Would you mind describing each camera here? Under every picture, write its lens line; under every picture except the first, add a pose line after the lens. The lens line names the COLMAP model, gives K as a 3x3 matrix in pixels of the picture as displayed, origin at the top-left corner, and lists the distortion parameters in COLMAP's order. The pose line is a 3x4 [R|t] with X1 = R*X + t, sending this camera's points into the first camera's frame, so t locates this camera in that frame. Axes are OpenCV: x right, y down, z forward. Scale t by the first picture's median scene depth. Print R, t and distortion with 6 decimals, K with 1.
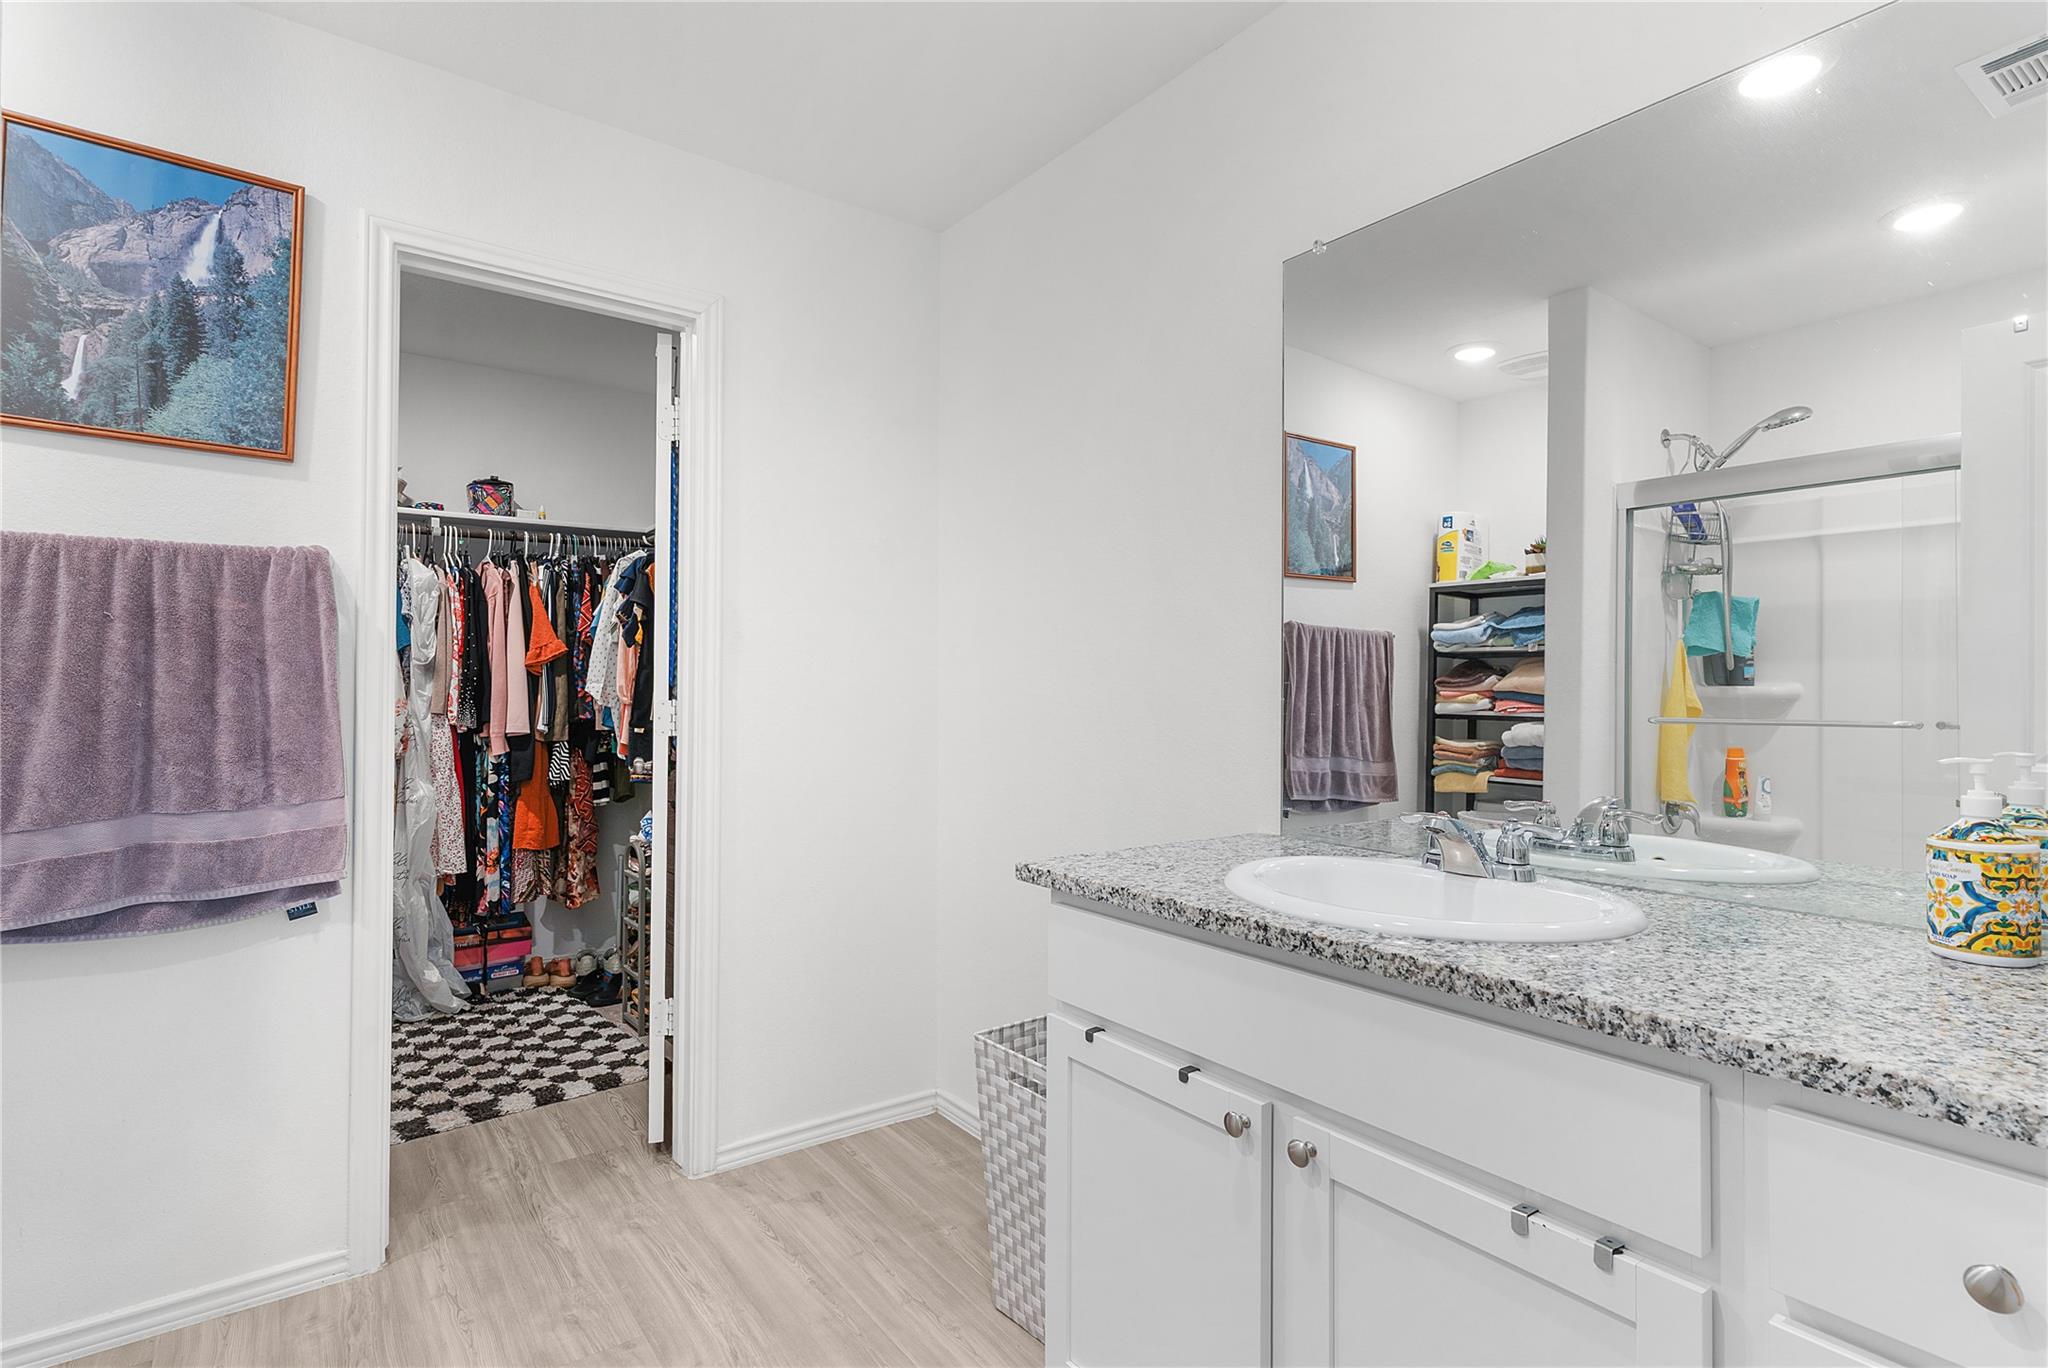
lens RADIAL K [[1005.4, 0, 1017.7], [0, 1005.4, 685.4], [0, 0, 1]] dist [0.001507, -0.000166]
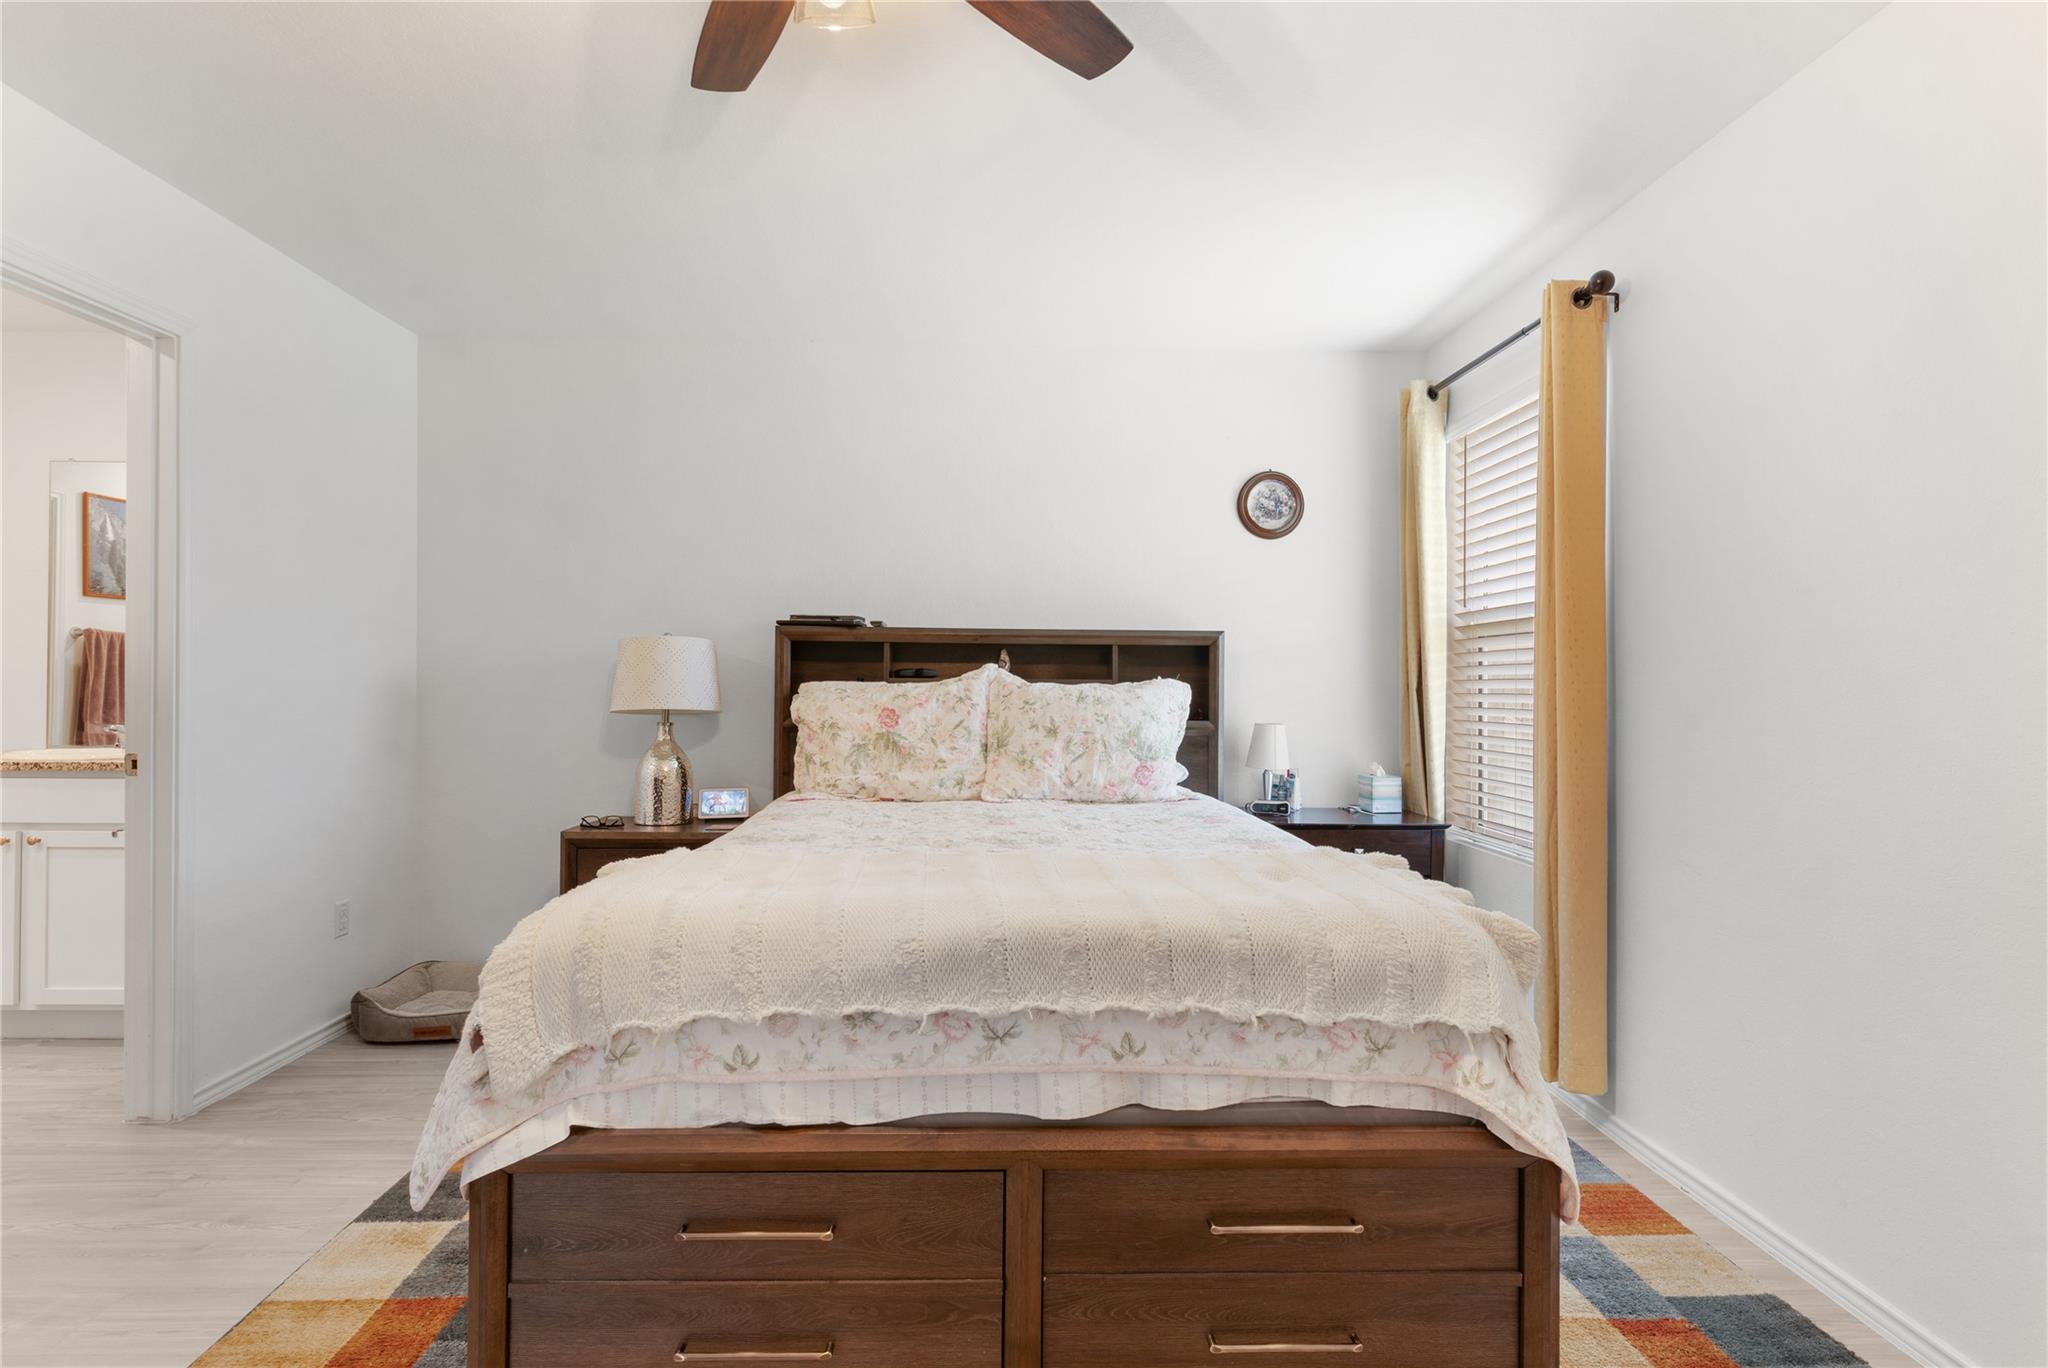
lens RADIAL K [[1005.4, 0, 1017.7], [0, 1005.4, 685.4], [0, 0, 1]] dist [0.001507, -0.000166]
pose [[0.577542, -0.000750, 0.816360, -0.133457], [-0.007592, 0.999951, 0.006290, -0.002395], [-0.816325, -0.009830, 0.577509, -0.899368]]
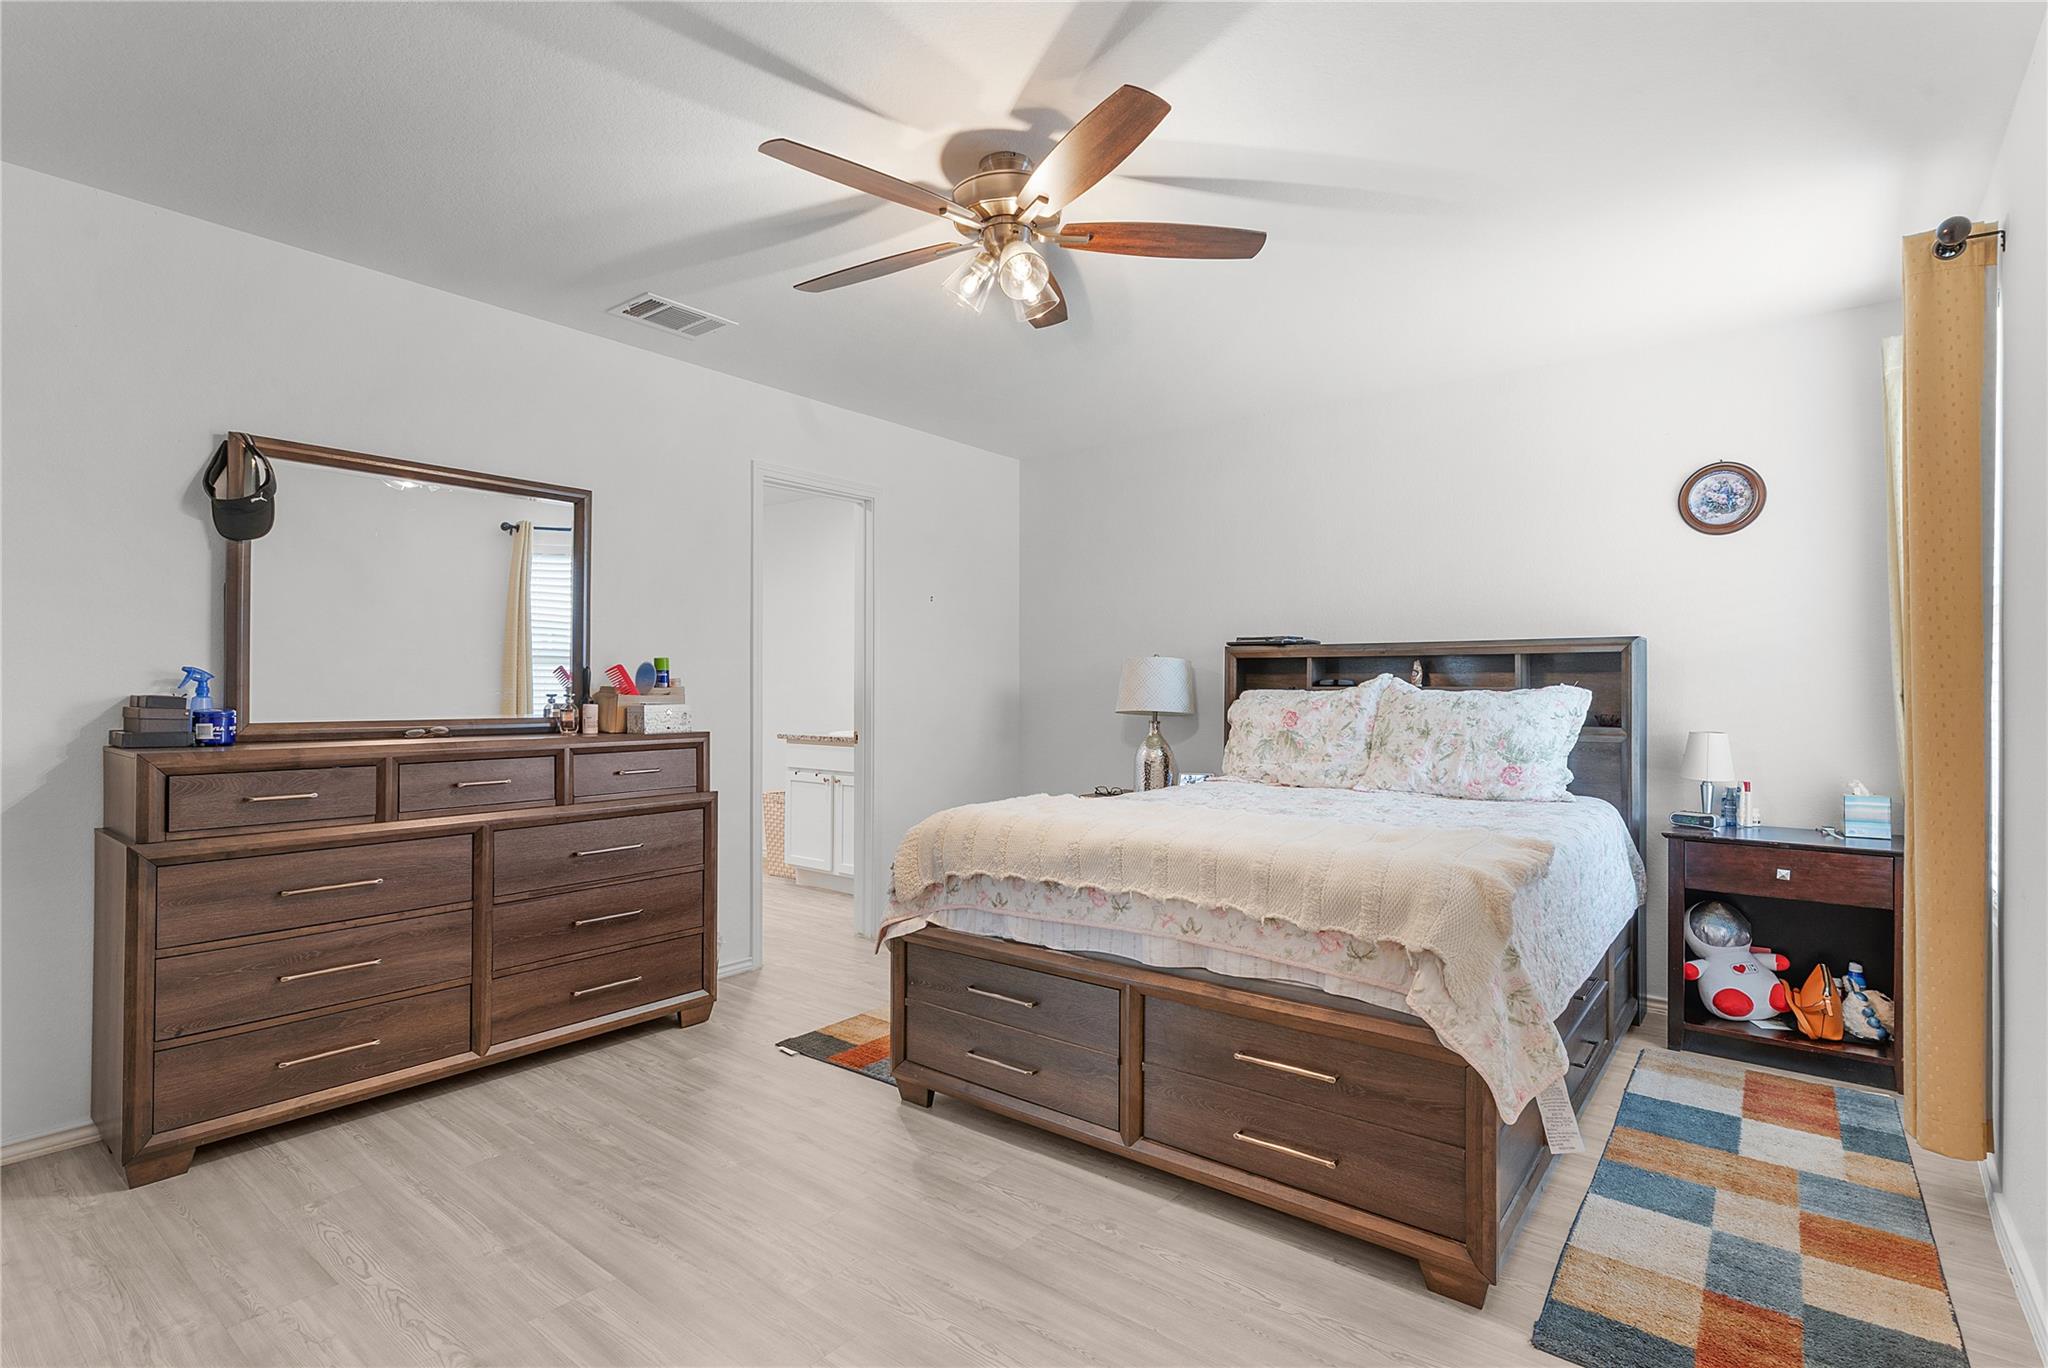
lens RADIAL K [[1003.9, 0, 1015.2], [0, 1003.9, 693.7], [0, 0, 1]] dist [0.004196, -0.000634]
pose [[0.968522, -0.001669, 0.248922, -0.032460], [-0.000129, 0.999974, 0.007206, -0.002767], [-0.248928, -0.007011, 0.968497, -1.292512]]
